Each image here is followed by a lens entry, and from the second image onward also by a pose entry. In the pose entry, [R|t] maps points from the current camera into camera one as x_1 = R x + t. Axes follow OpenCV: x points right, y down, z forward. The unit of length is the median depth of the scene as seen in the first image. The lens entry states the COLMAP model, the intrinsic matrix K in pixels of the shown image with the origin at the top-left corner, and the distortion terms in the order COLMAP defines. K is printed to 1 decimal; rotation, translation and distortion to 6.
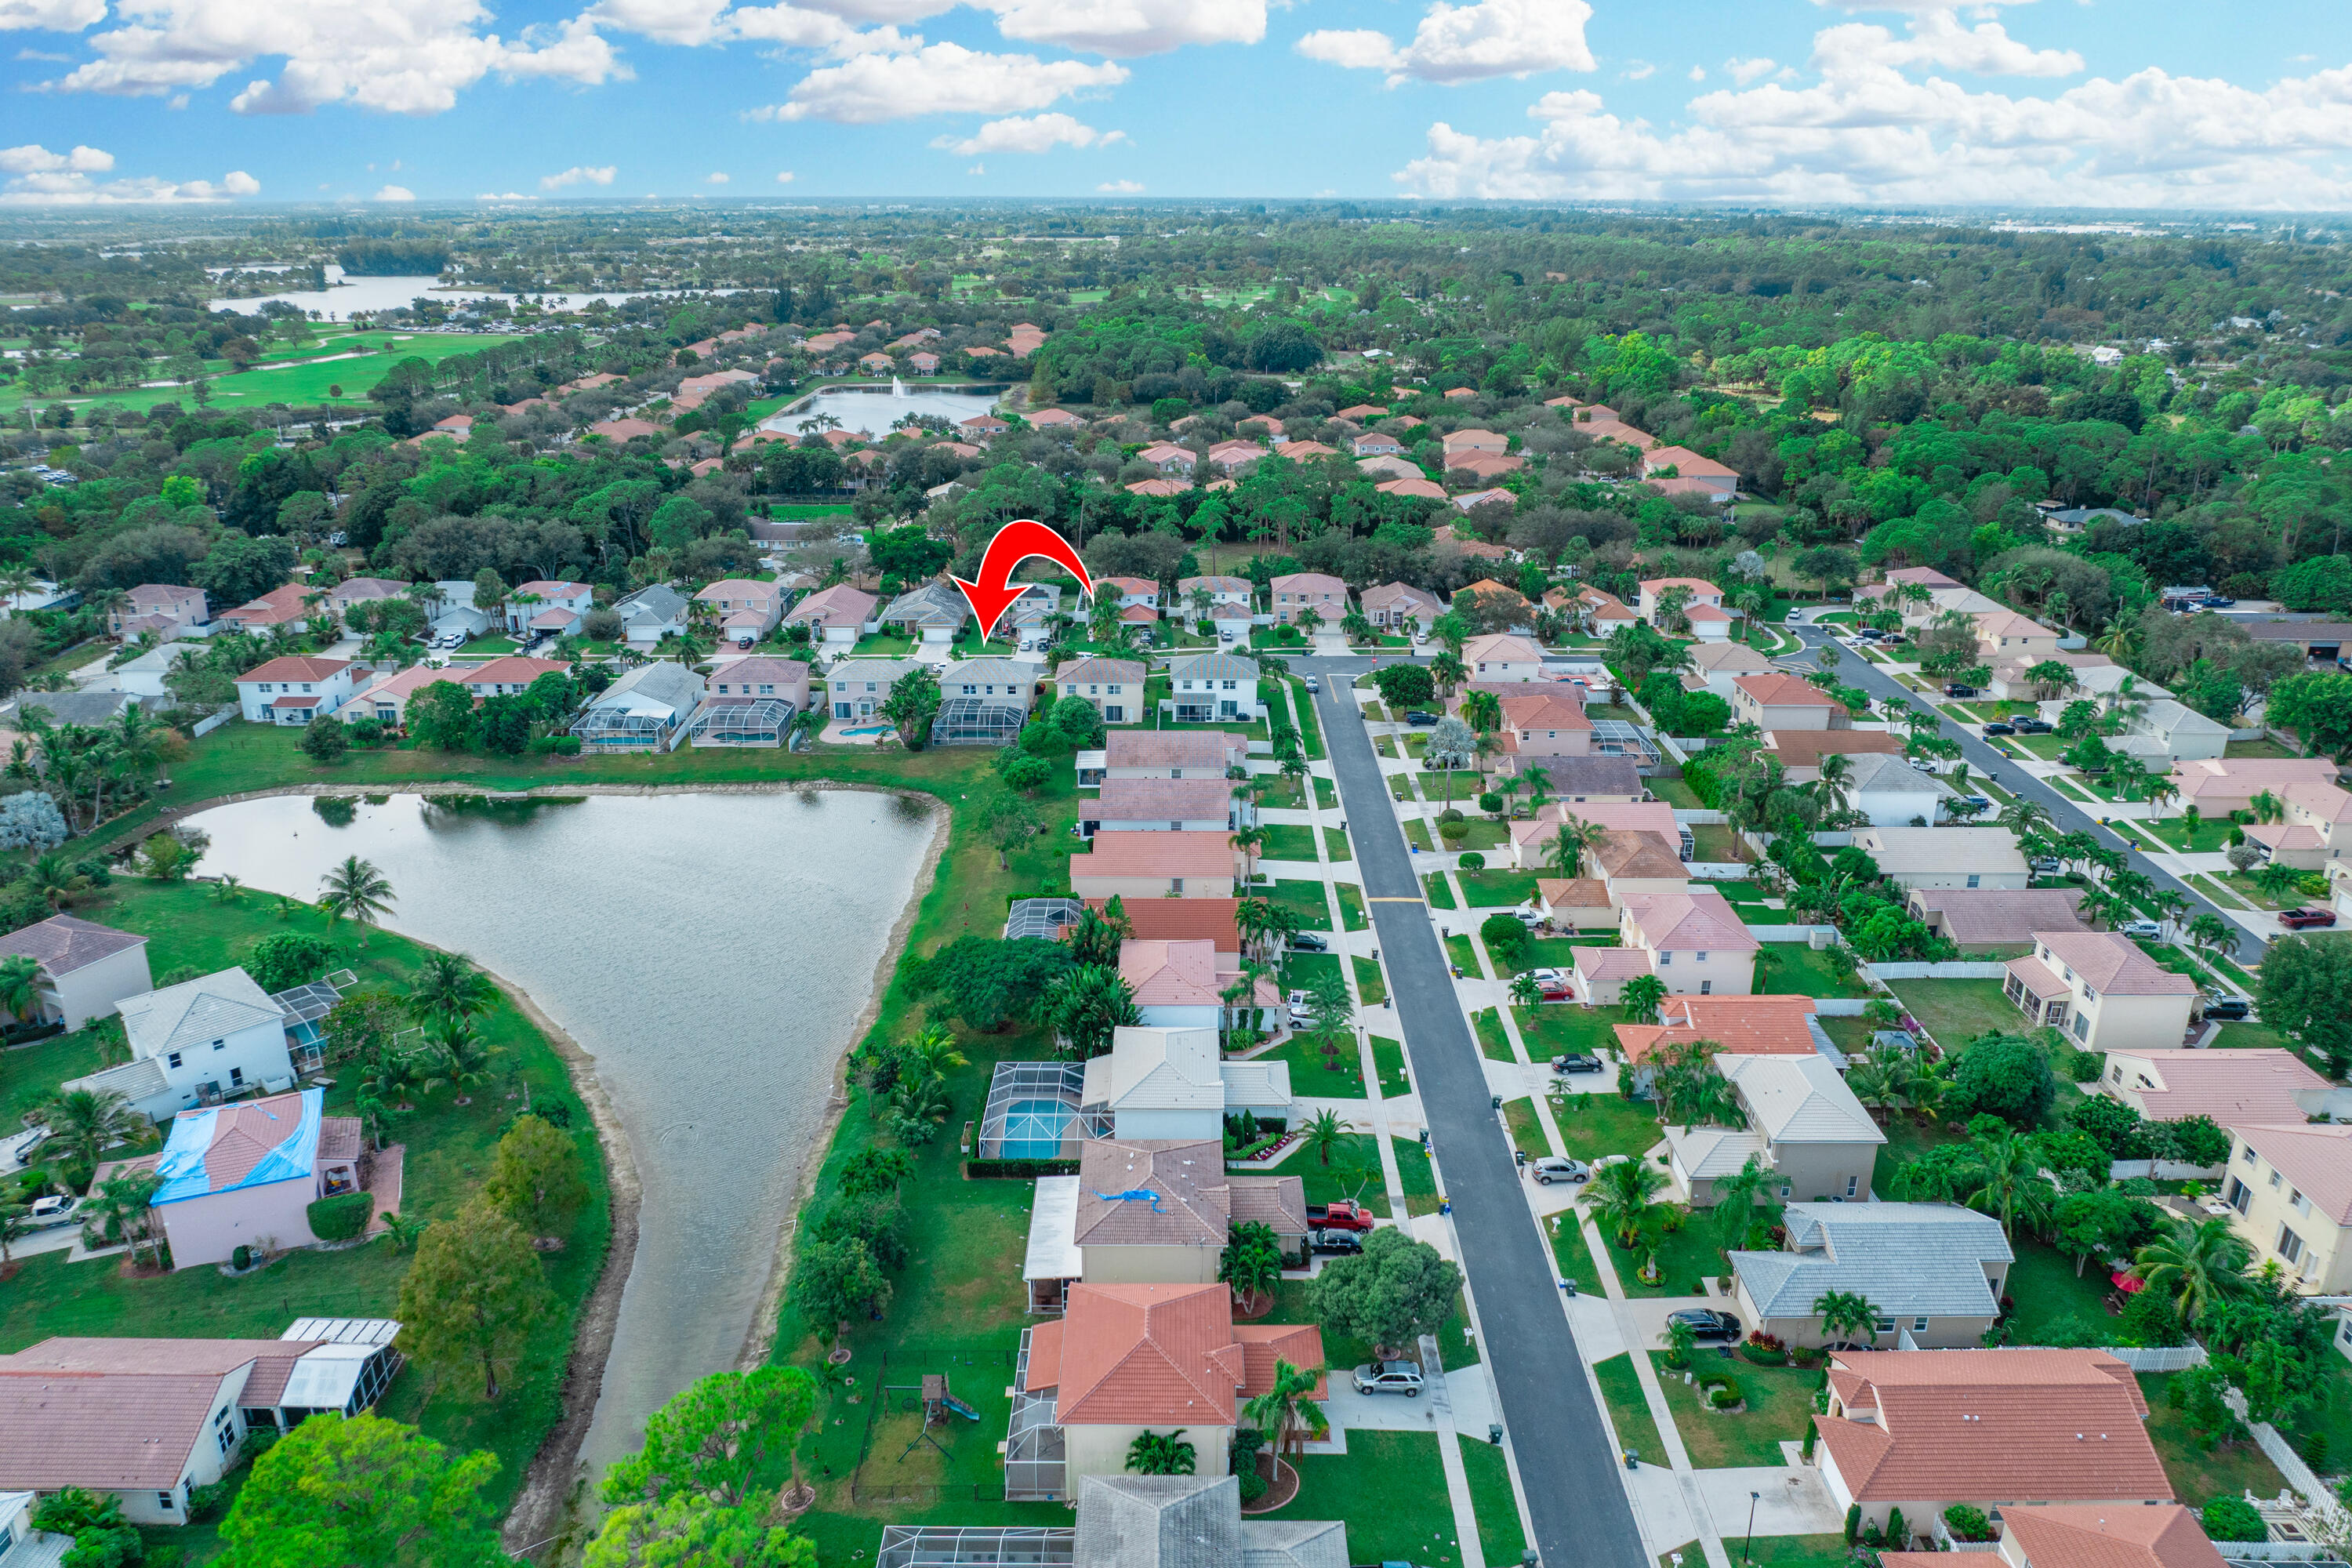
lens RADIAL K [[1639.9, 0, 1176.0], [0, 1639.9, 784.0], [0, 0, 1]] dist [-0.001017, -0.000408]
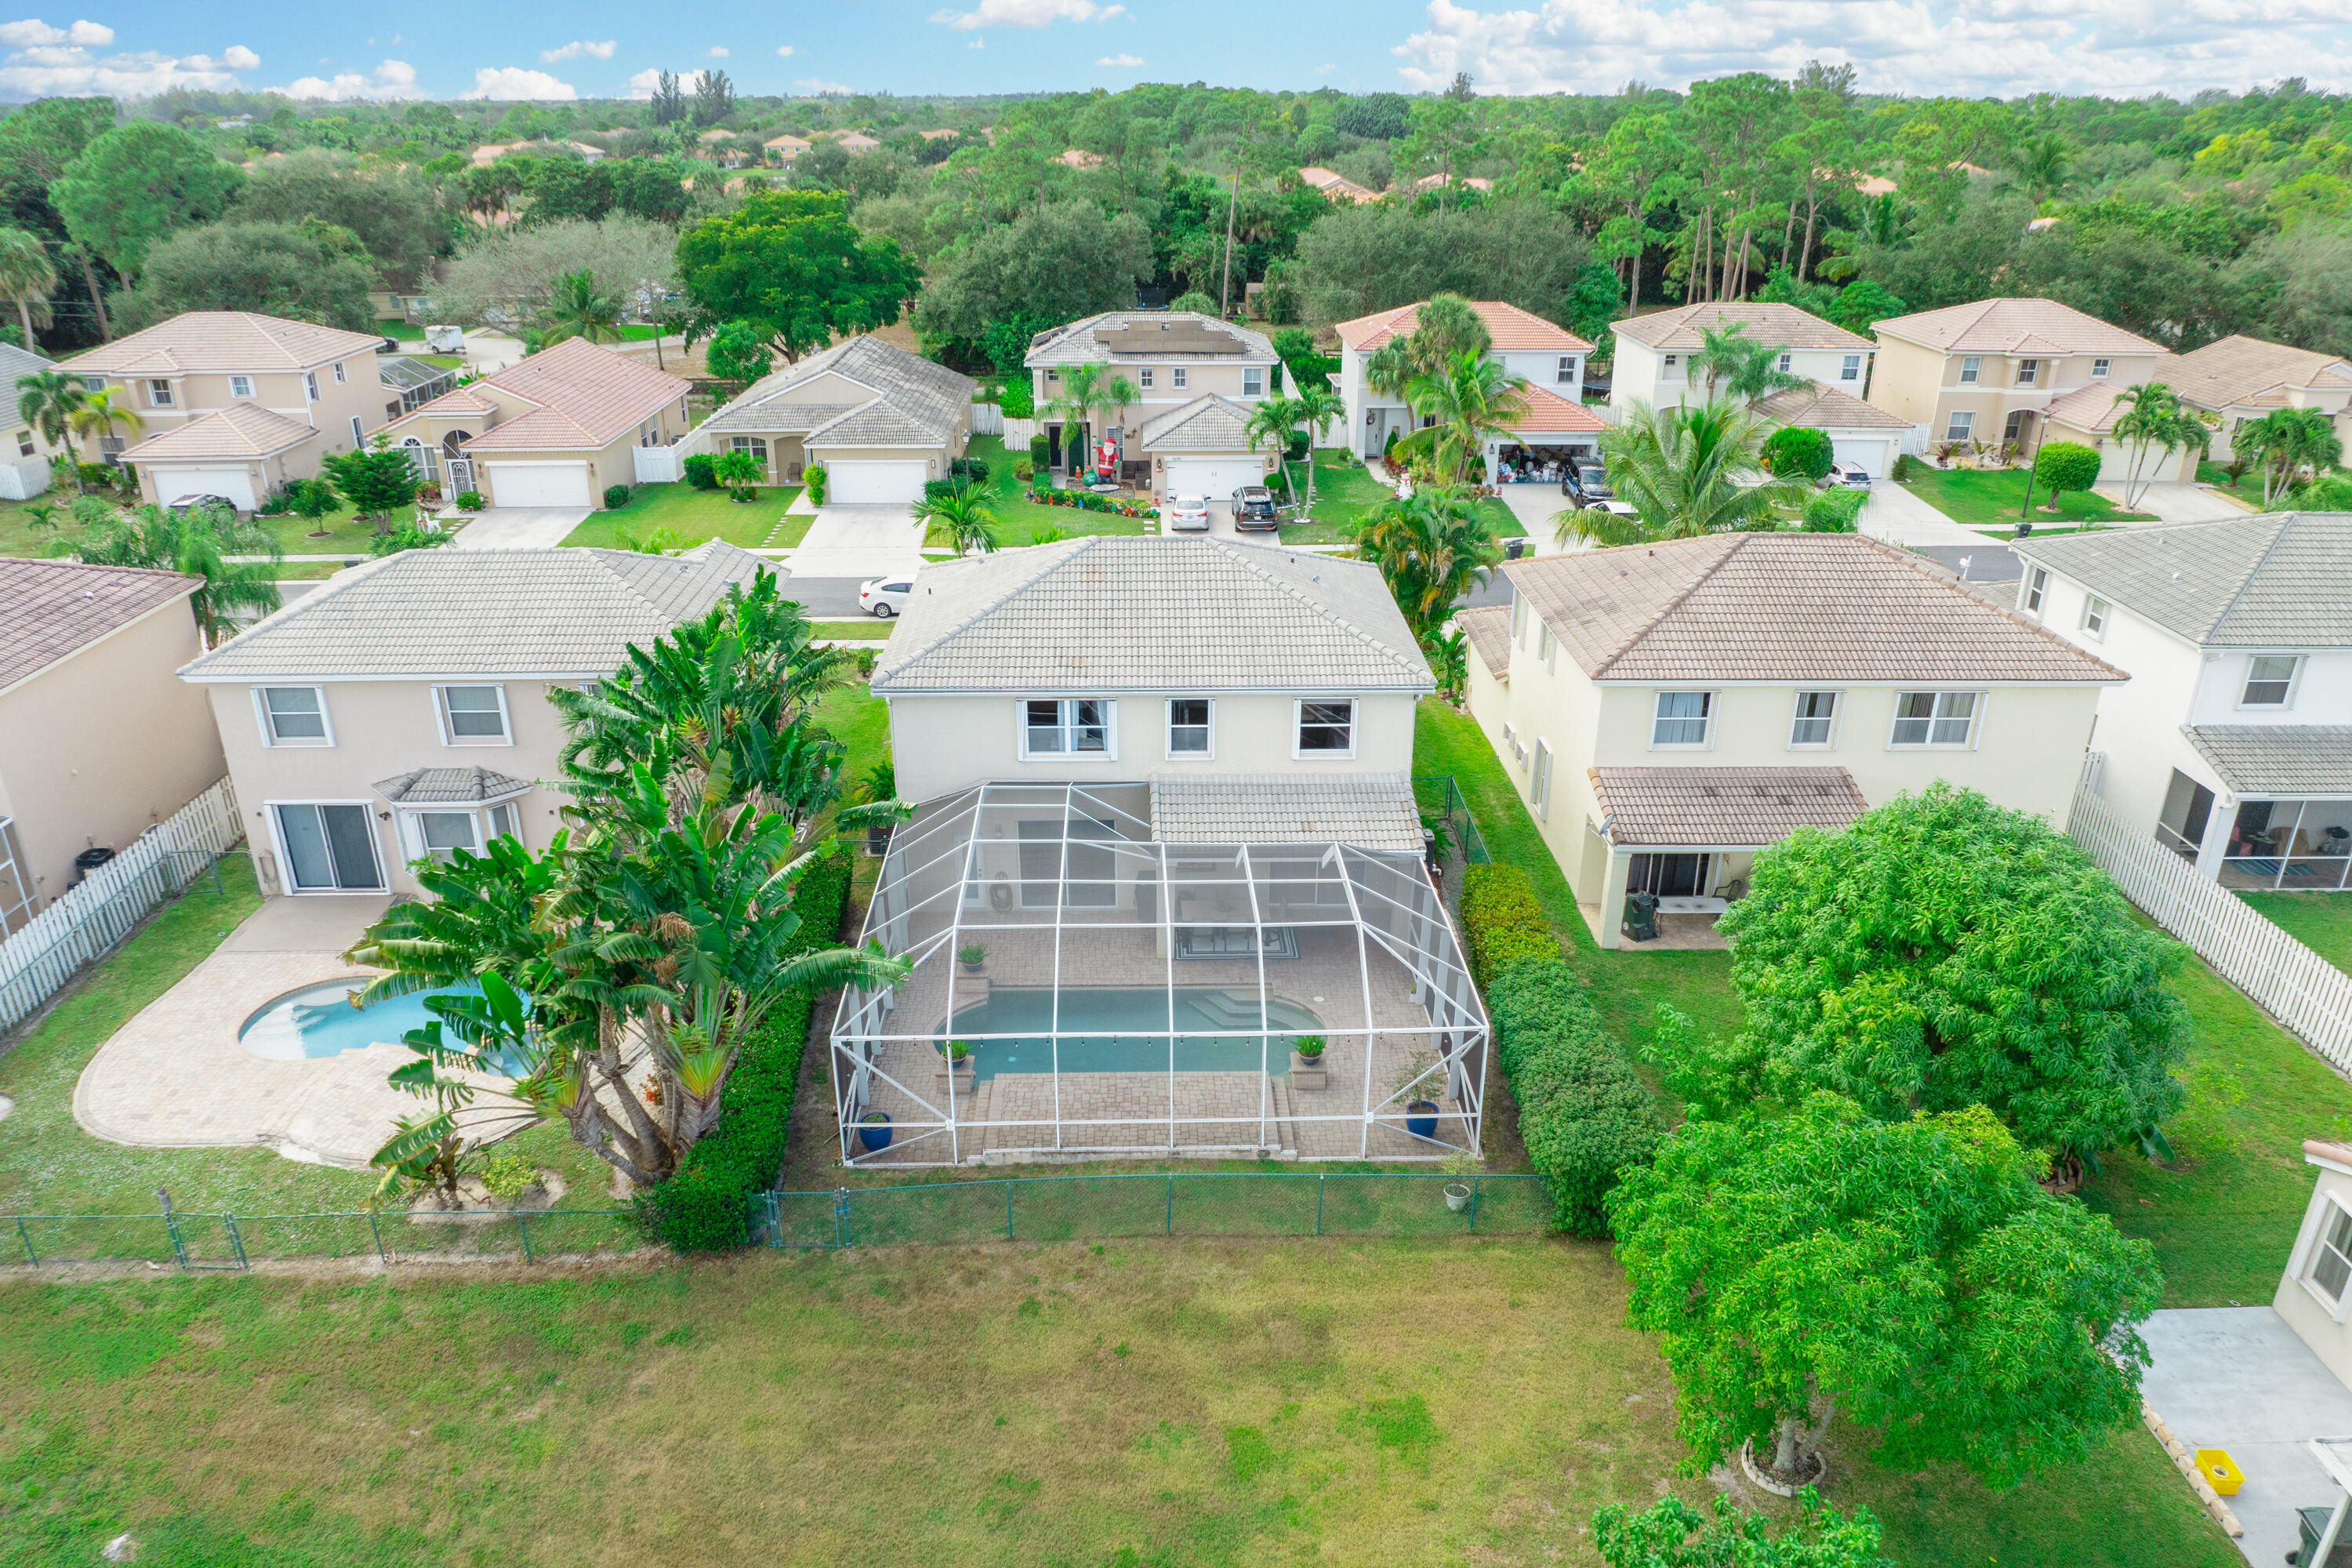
lens RADIAL K [[1639.9, 0, 1176.0], [0, 1639.9, 784.0], [0, 0, 1]] dist [-0.001017, -0.000408]
pose [[0.999570, -0.010439, 0.027407, -0.101169], [0.009291, 0.999088, 0.041675, -0.049468], [-0.027817, -0.041402, 0.998755, 0.707806]]
